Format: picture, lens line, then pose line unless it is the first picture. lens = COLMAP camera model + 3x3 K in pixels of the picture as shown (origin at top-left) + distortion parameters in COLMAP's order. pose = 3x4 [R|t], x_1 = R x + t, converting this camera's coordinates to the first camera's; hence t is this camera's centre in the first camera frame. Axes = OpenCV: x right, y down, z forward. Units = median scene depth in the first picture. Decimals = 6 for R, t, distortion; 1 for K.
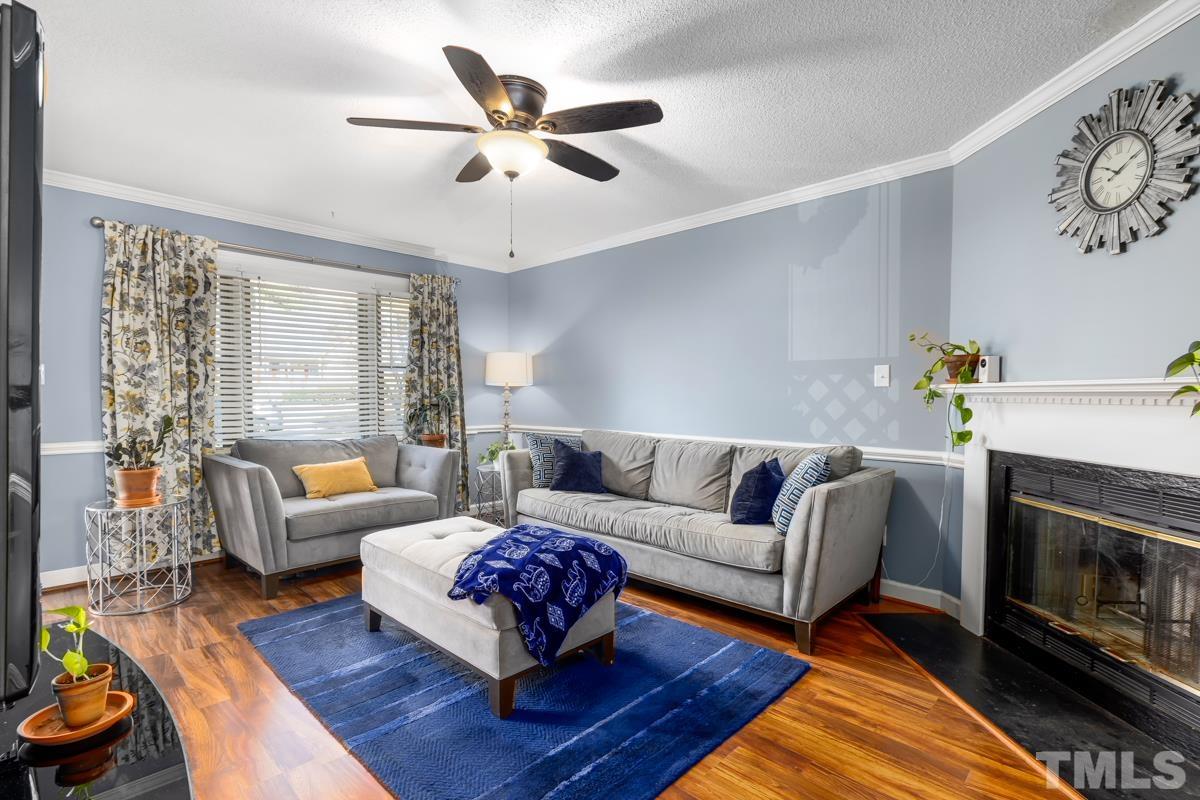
lens RADIAL K [[560.1, 0, 588.5], [0, 560.1, 408.1], [0, 0, 1]] dist [-0.002121, 0.001086]
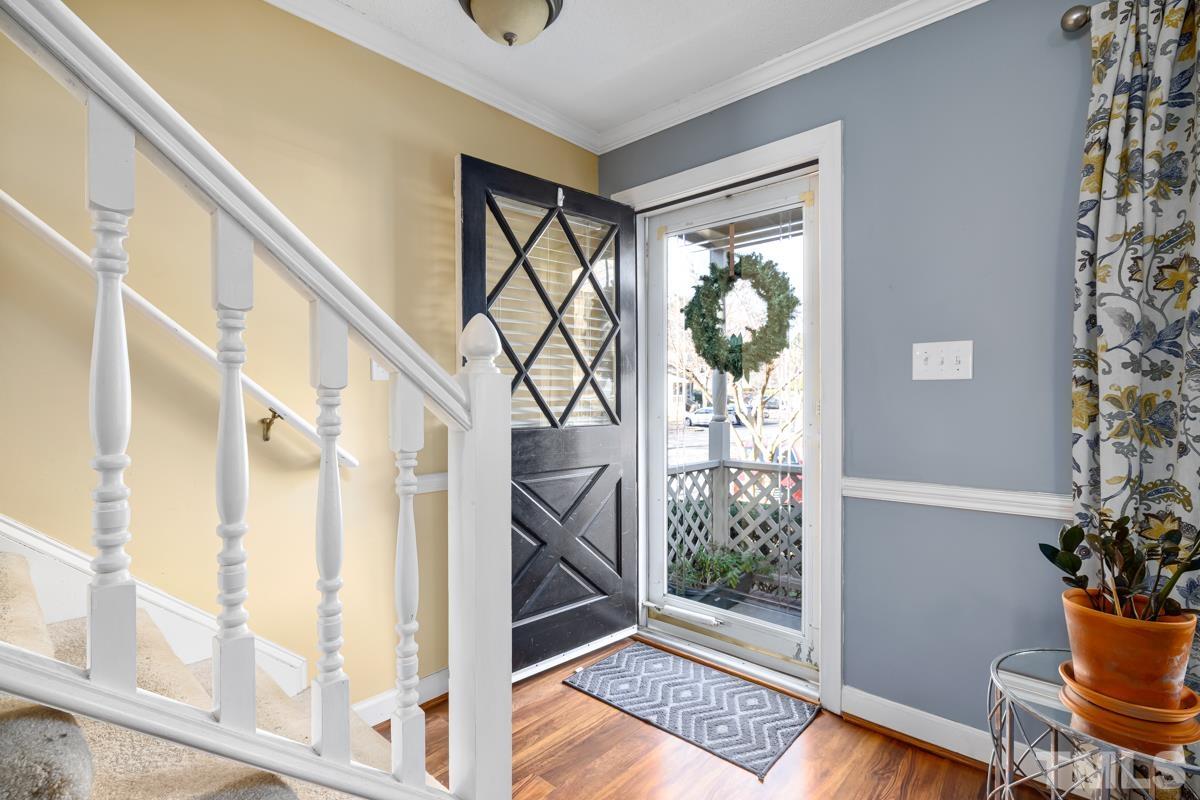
lens RADIAL K [[560.1, 0, 588.1], [0, 560.1, 408.3], [0, 0, 1]] dist [-0.002121, 0.001086]
pose [[0.026401, 0.006651, -0.999629, -0.426485], [-0.026913, 0.999620, 0.005940, -0.006609], [0.999289, 0.026746, 0.026570, 0.595032]]
